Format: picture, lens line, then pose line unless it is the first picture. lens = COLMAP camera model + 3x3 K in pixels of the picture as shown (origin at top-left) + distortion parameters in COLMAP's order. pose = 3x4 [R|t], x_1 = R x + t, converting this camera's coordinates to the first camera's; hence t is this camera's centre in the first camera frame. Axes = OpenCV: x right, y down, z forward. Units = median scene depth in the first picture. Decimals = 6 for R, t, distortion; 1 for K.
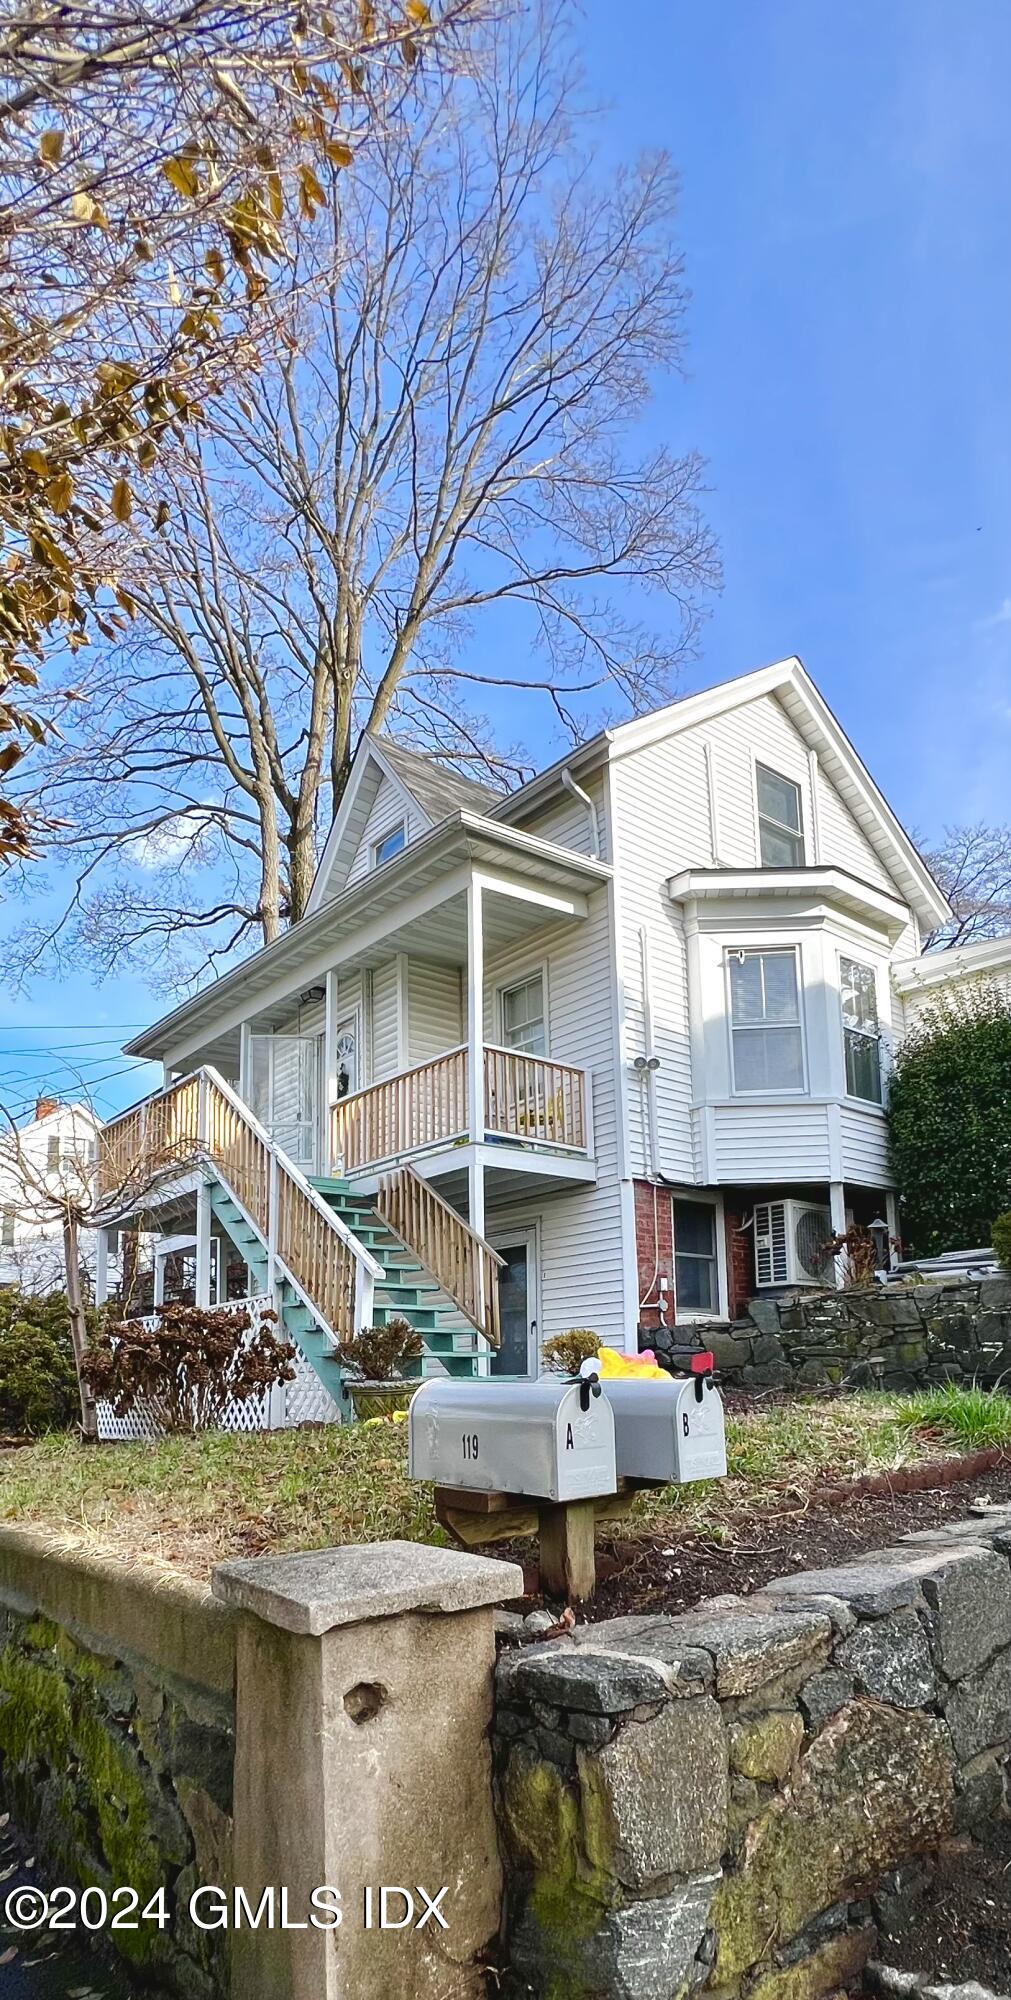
lens RADIAL K [[1044.4, 0, 502.8], [0, 1044.4, 1241.0], [0, 0, 1]] dist [-0.002274, -0.000129]
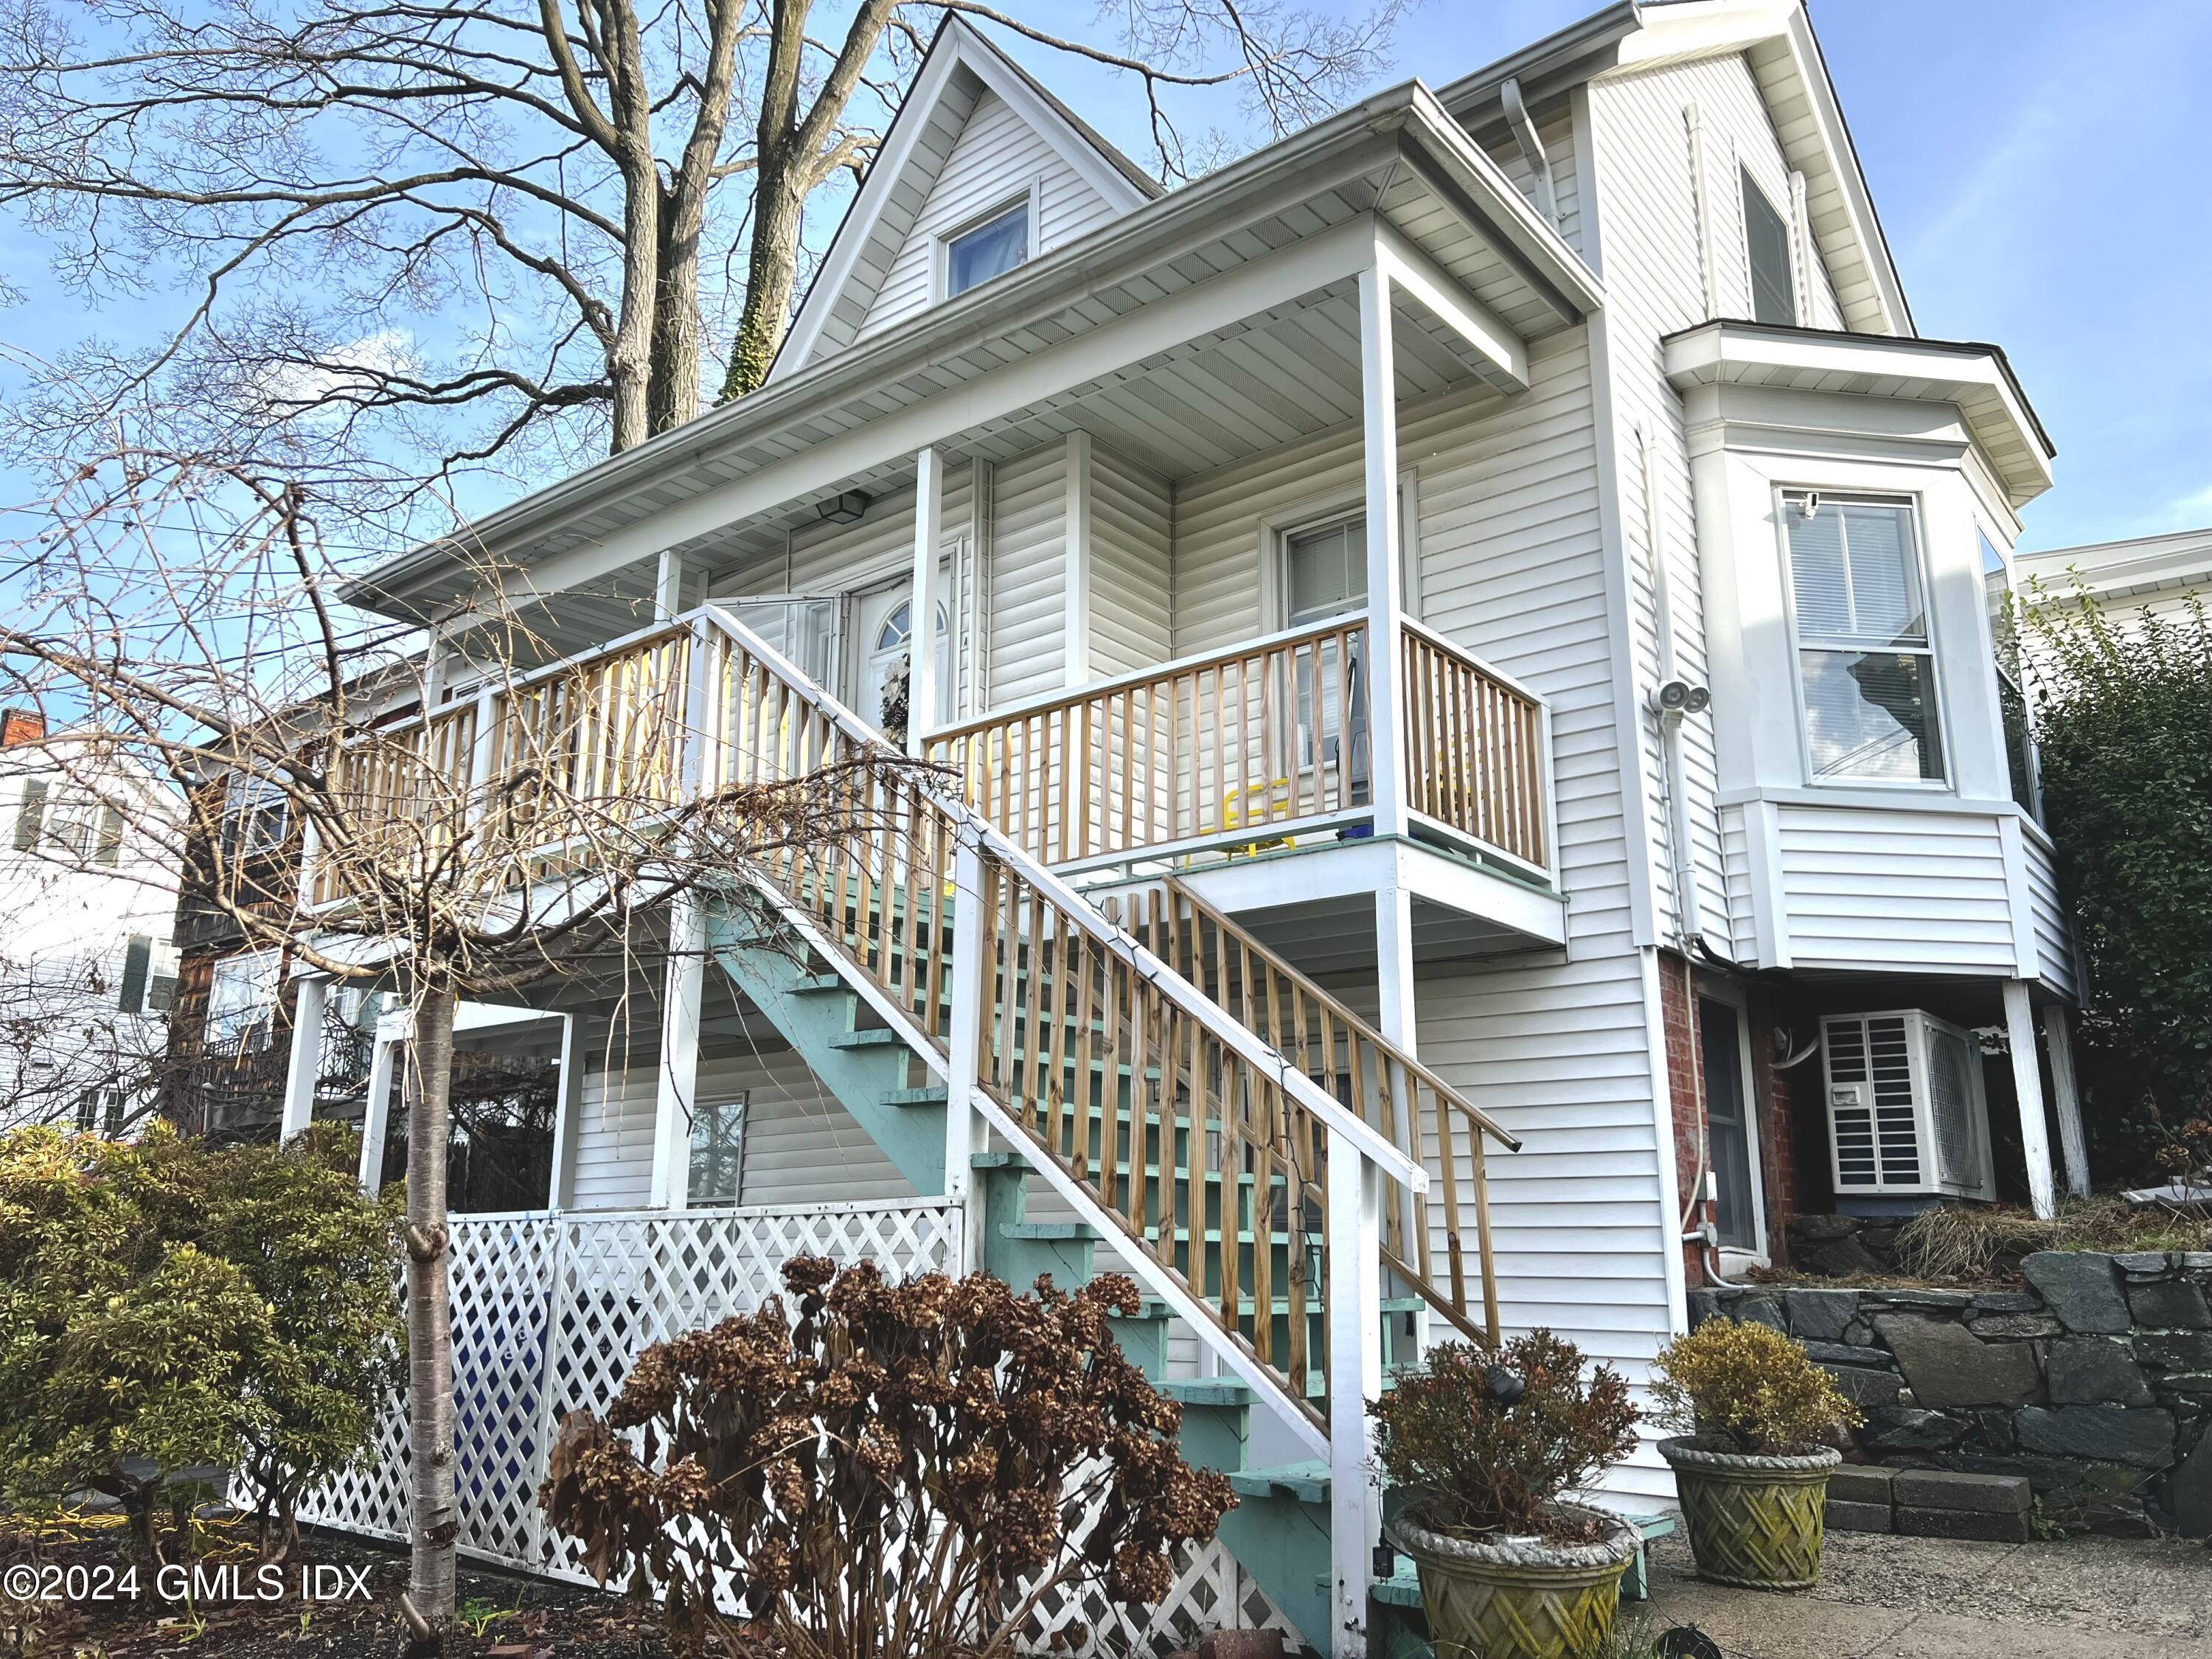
lens RADIAL K [[1652.0, 0, 1106.0], [0, 1652.0, 829.5], [0, 0, 1]] dist [0.086538, -0.107177]
pose [[0.979850, 0.076408, 0.184544, -0.231908], [-0.054003, 0.990871, -0.123521, -0.006826], [-0.192298, 0.111066, 0.975031, 0.318569]]
